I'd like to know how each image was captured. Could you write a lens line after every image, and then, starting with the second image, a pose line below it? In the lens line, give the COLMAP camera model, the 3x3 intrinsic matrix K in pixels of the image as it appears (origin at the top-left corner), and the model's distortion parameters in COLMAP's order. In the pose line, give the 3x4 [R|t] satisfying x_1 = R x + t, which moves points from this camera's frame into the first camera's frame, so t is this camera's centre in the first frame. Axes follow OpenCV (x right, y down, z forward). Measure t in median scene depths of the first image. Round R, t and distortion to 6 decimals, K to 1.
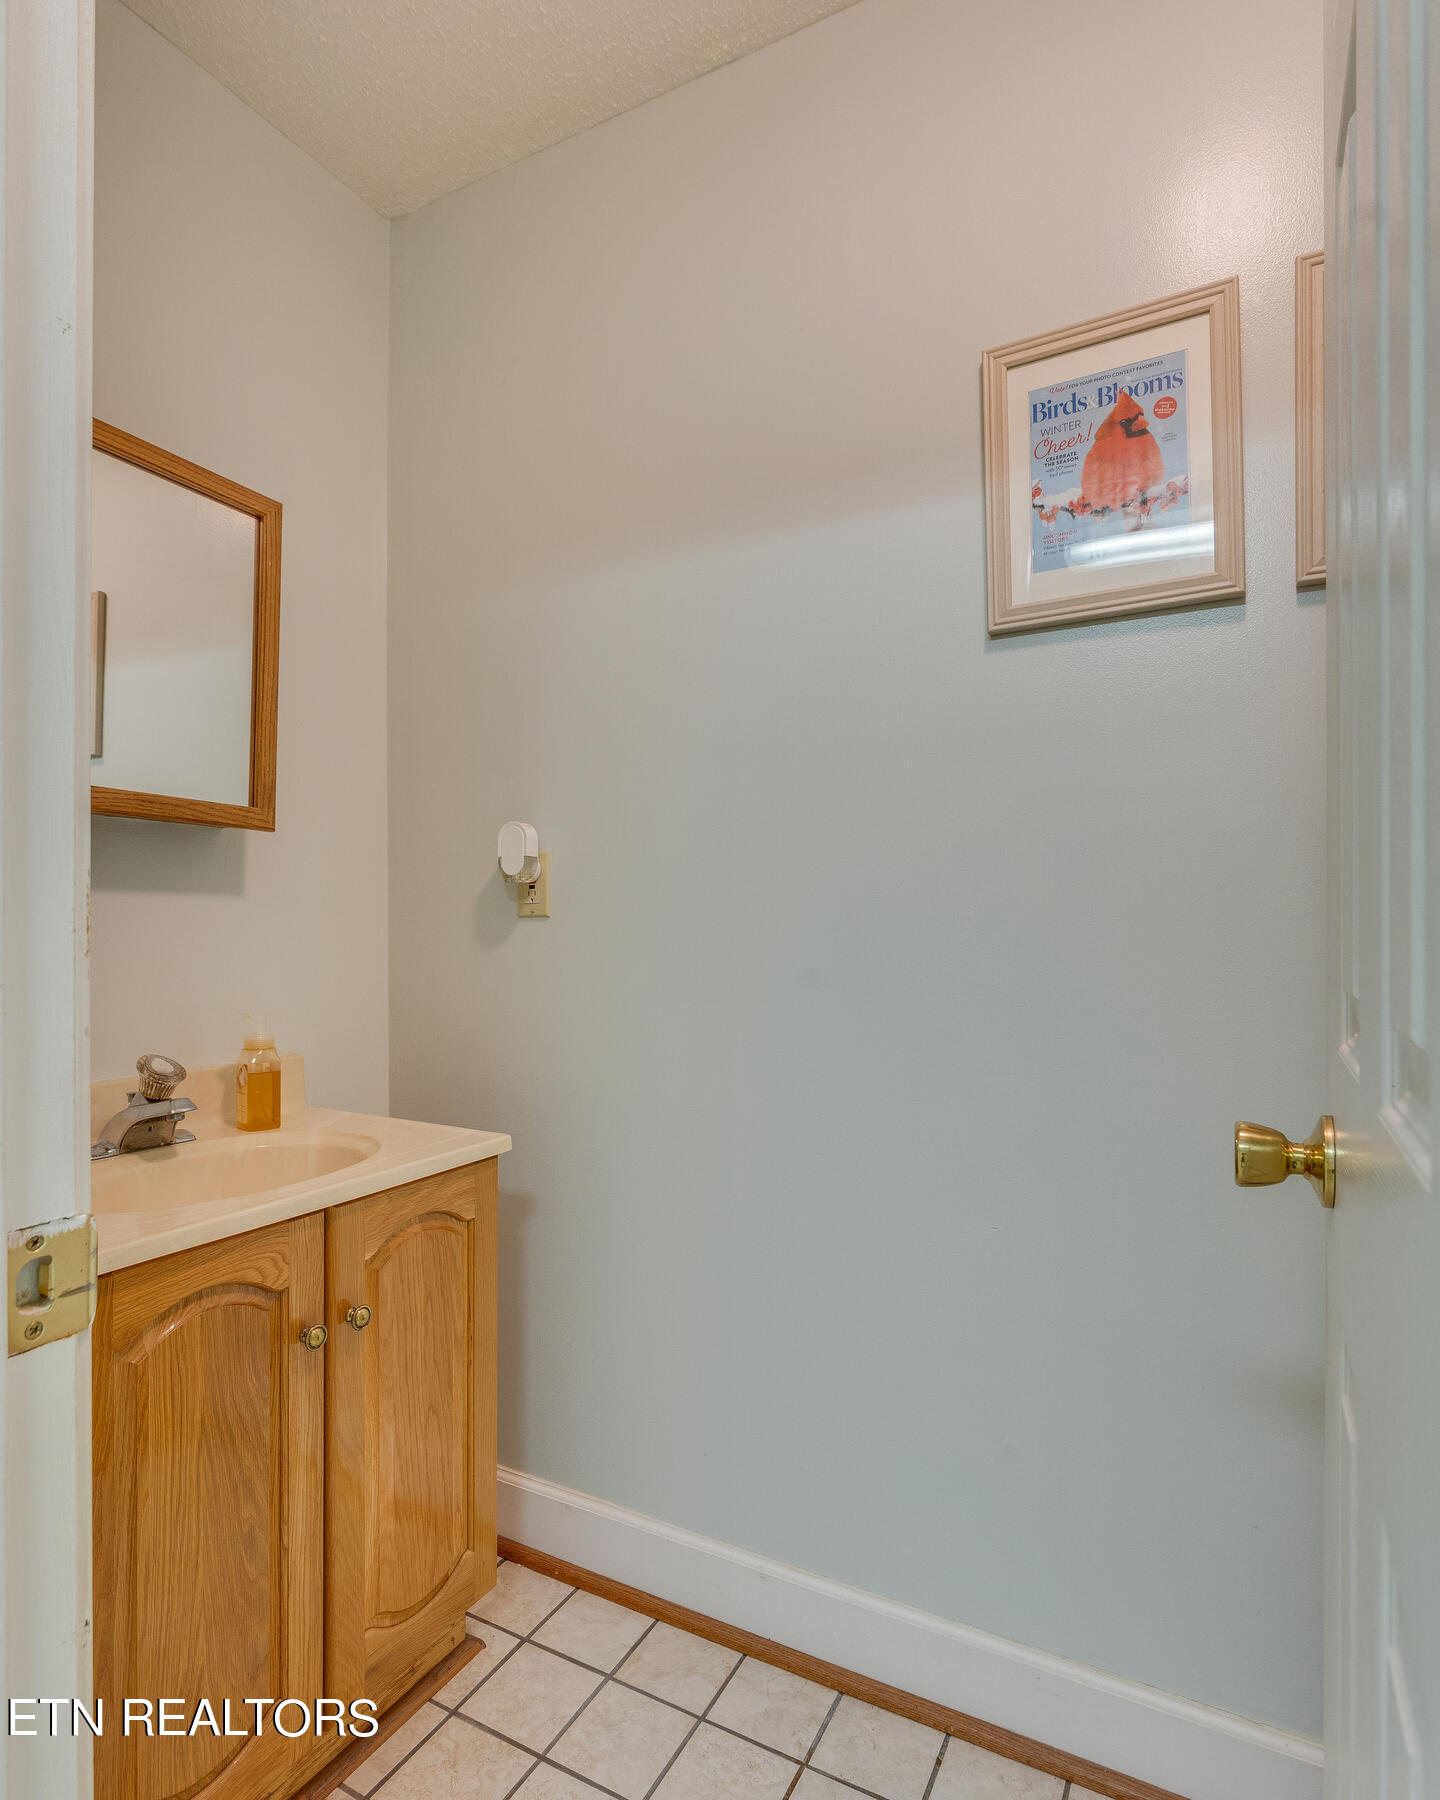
lens RADIAL K [[969.4, 0, 722.8], [0, 969.4, 905.5], [0, 0, 1]] dist [-0.005645, -0.001039]
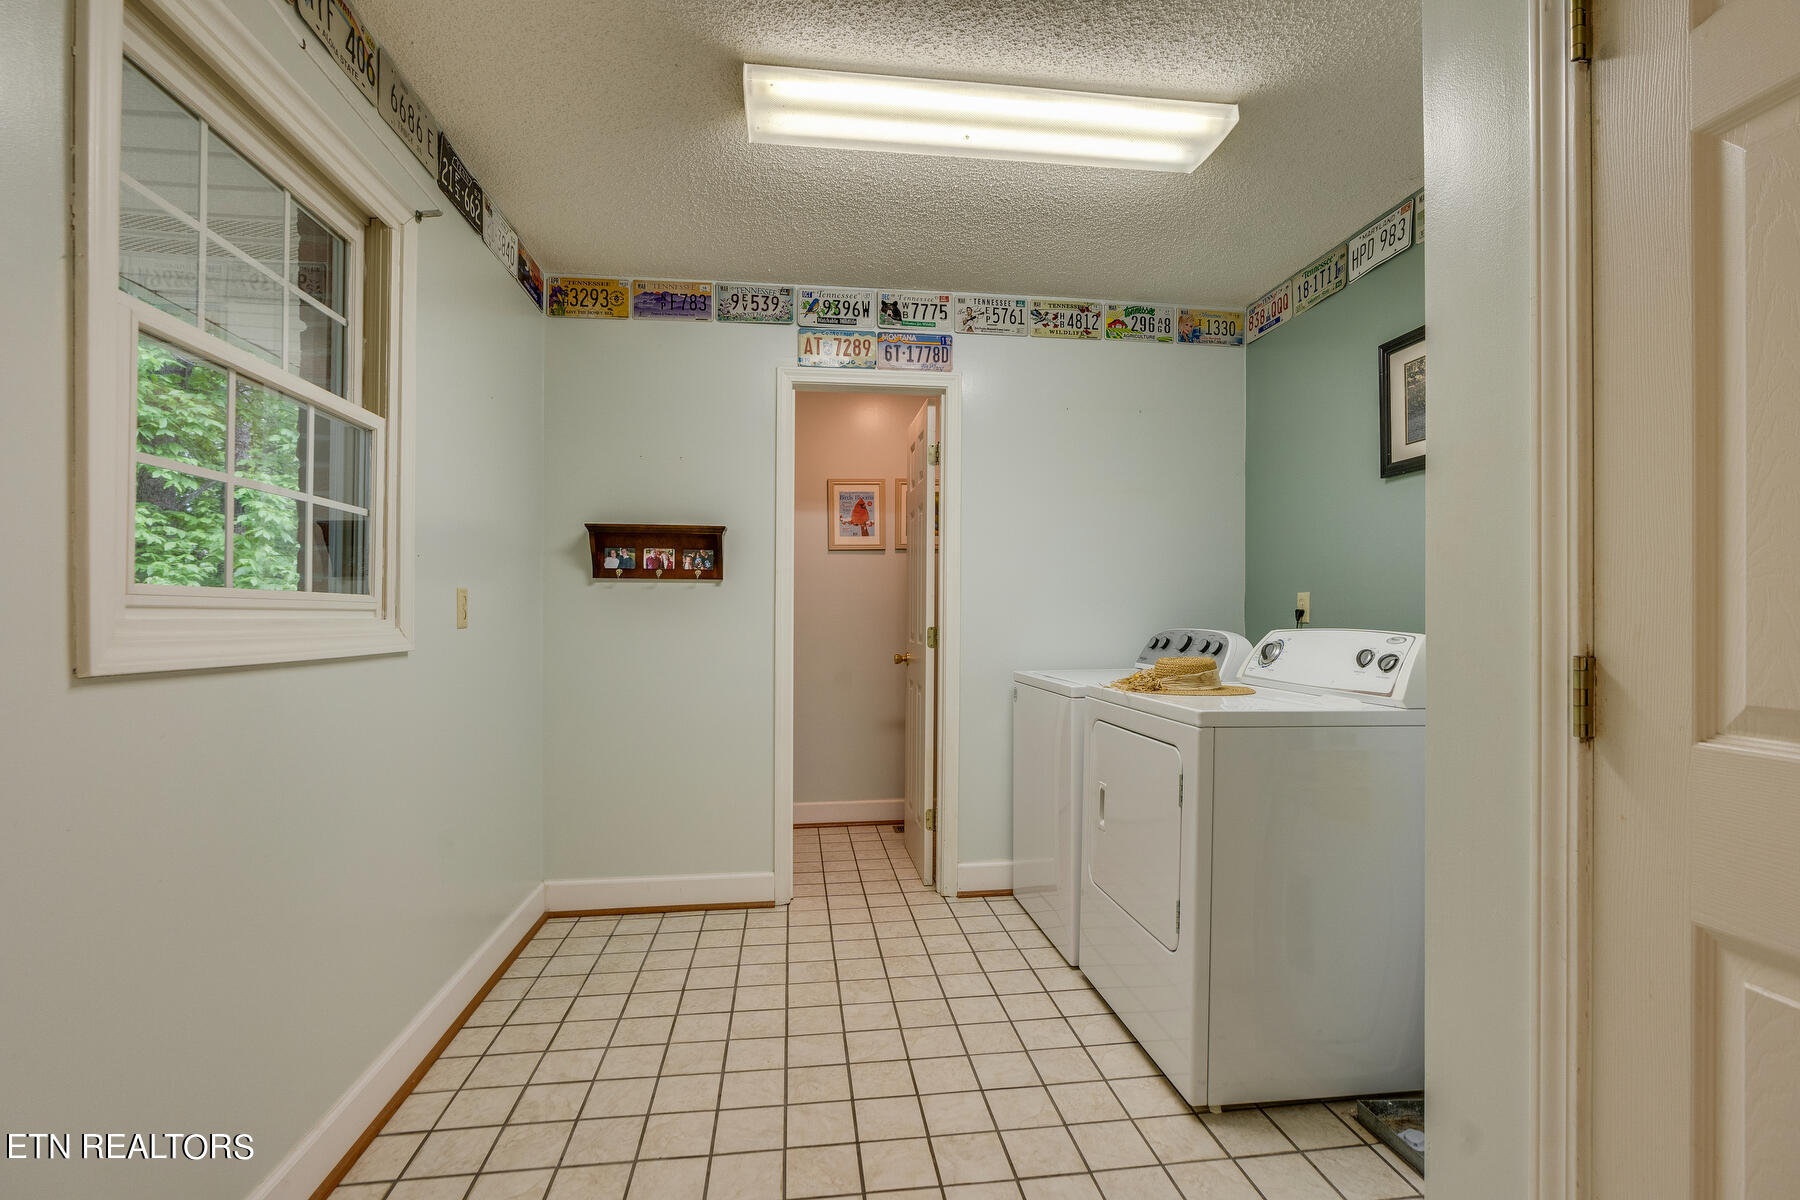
lens RADIAL K [[828.1, 0, 900.0], [0, 828.1, 605.9], [0, 0, 1]] dist [-0.002170, -0.000239]
pose [[0.811423, 0.006803, 0.584420, -1.590051], [-0.011515, 0.999924, 0.004349, -0.076093], [-0.584347, -0.010259, 0.811439, -2.083148]]
